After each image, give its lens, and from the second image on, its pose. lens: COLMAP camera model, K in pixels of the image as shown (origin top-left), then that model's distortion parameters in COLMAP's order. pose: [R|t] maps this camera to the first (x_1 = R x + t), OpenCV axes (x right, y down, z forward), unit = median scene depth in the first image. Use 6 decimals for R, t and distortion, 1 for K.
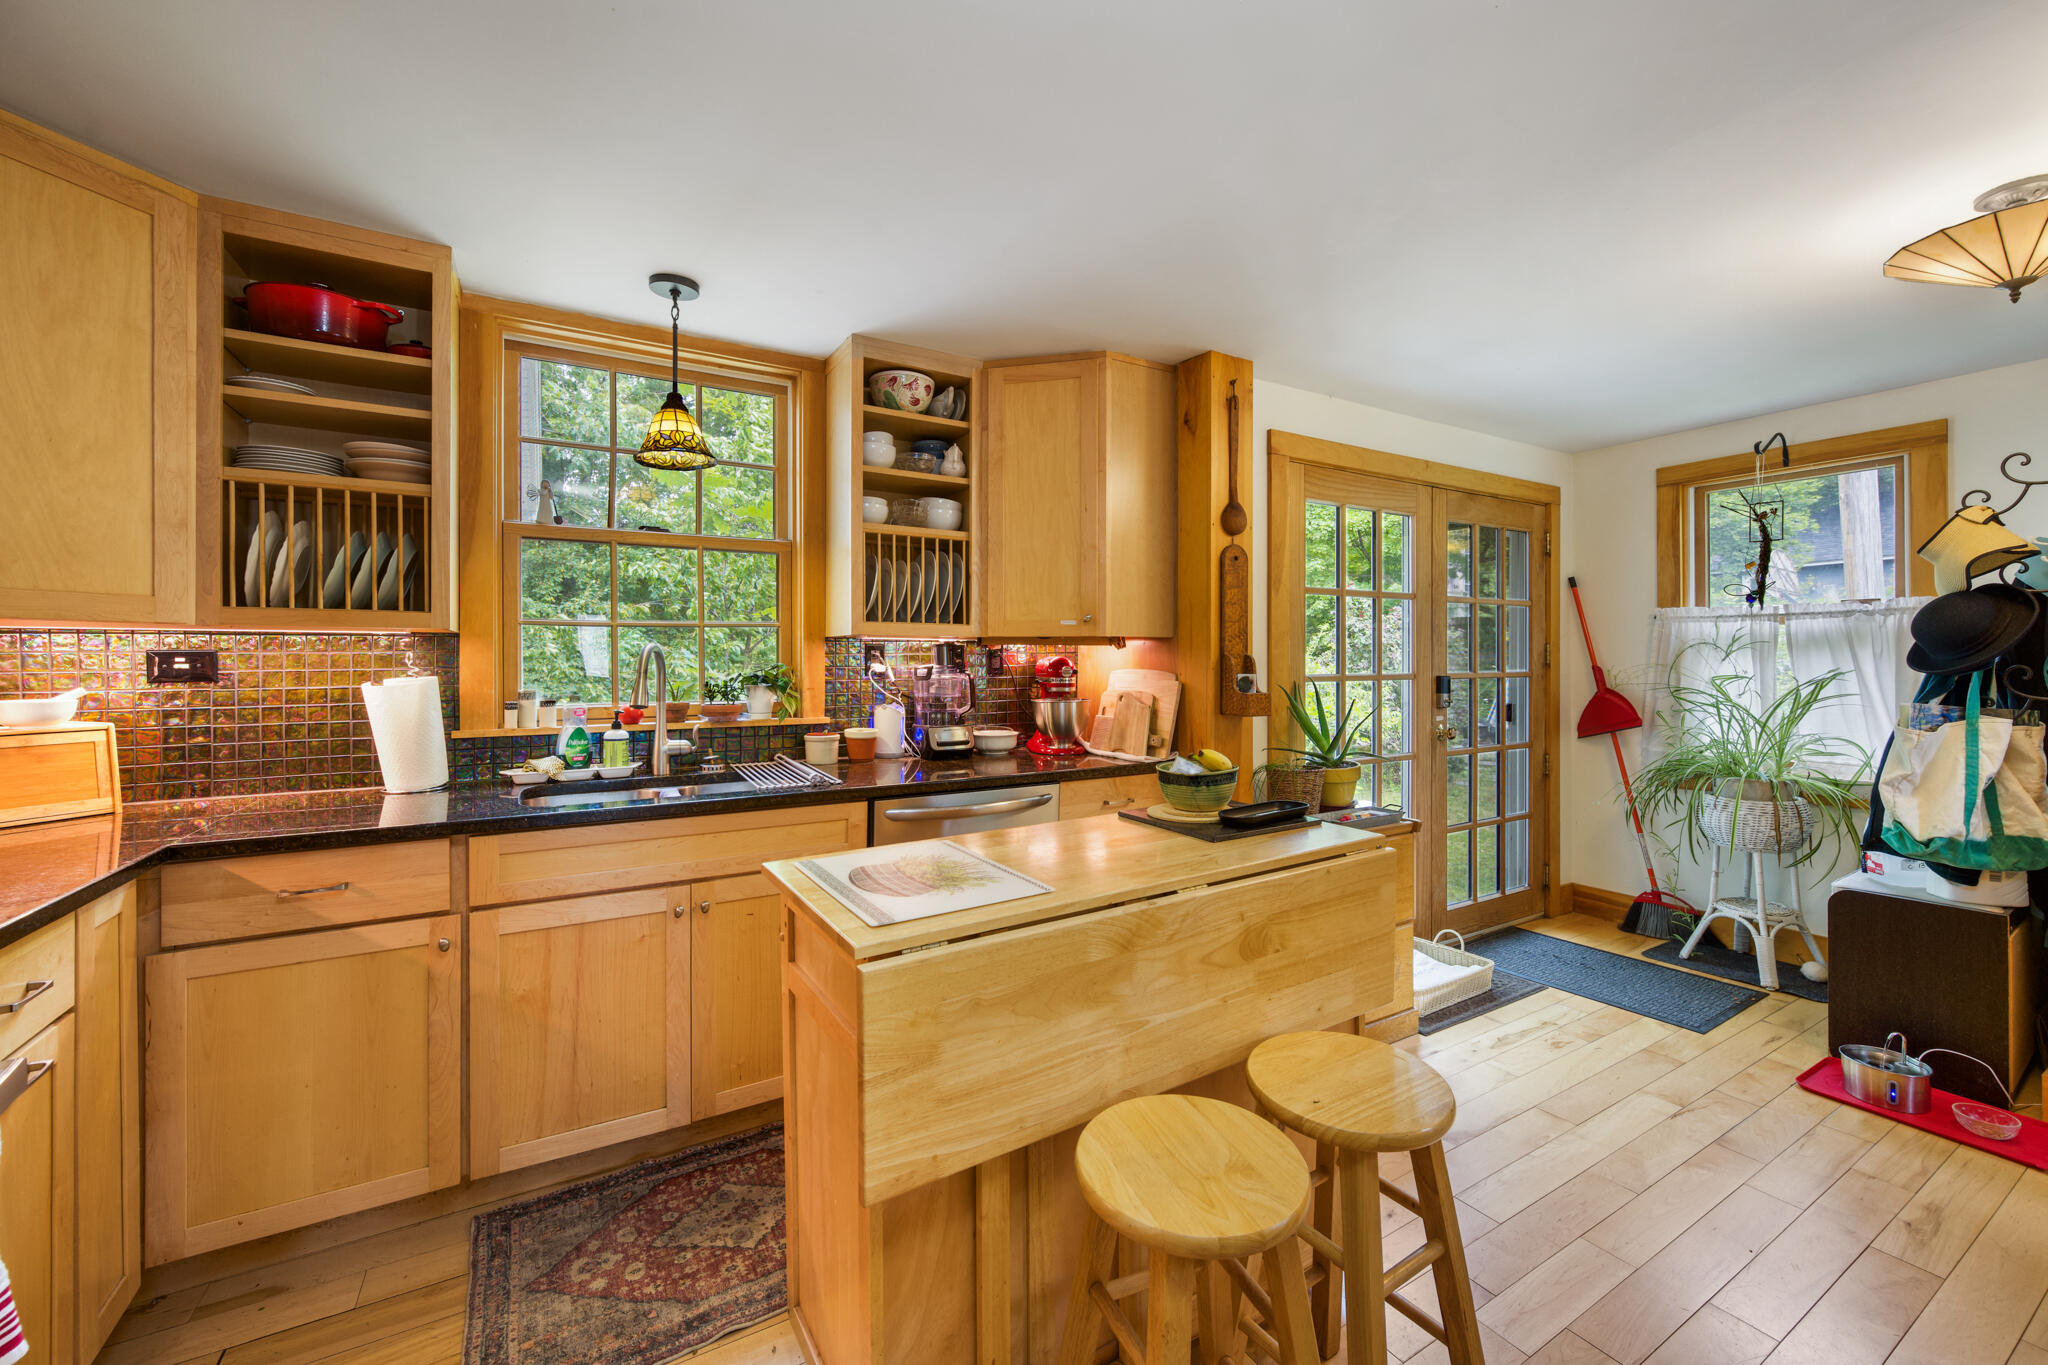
lens RADIAL K [[826.7, 0, 1016.5], [0, 826.7, 653.0], [0, 0, 1]] dist [-0.001817, 0.000714]
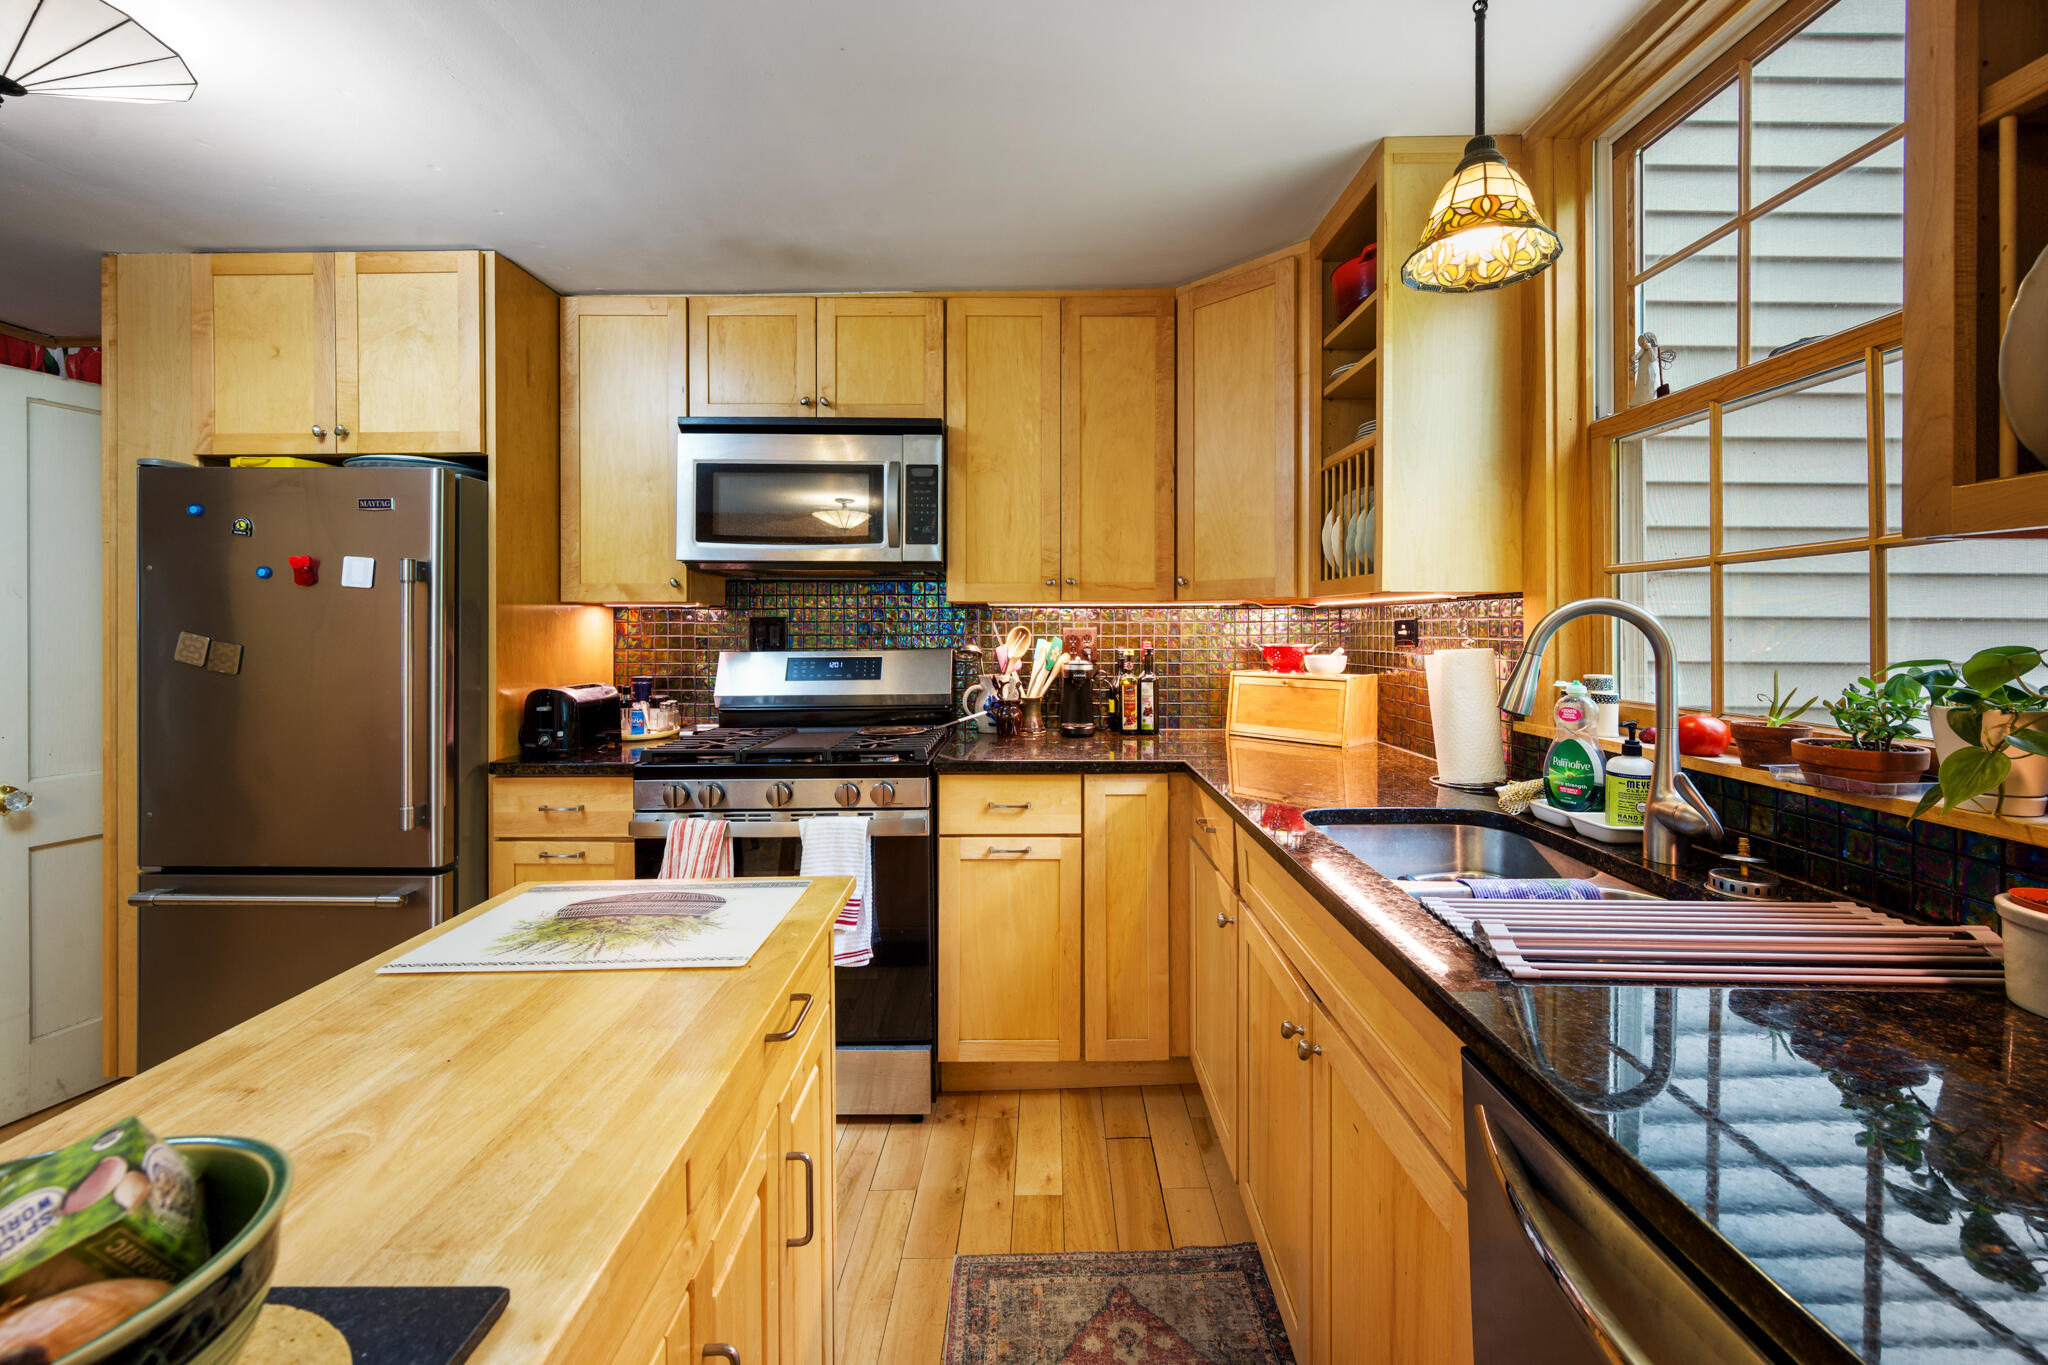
lens RADIAL K [[826.7, 0, 1037.6], [0, 826.7, 627.2], [0, 0, 1]] dist [-0.001817, 0.000714]
pose [[-0.510430, 0.002385, -0.859916, 0.161134], [0.005284, 0.999986, -0.000363, 0.004744], [0.859903, -0.004729, -0.510435, 0.830935]]
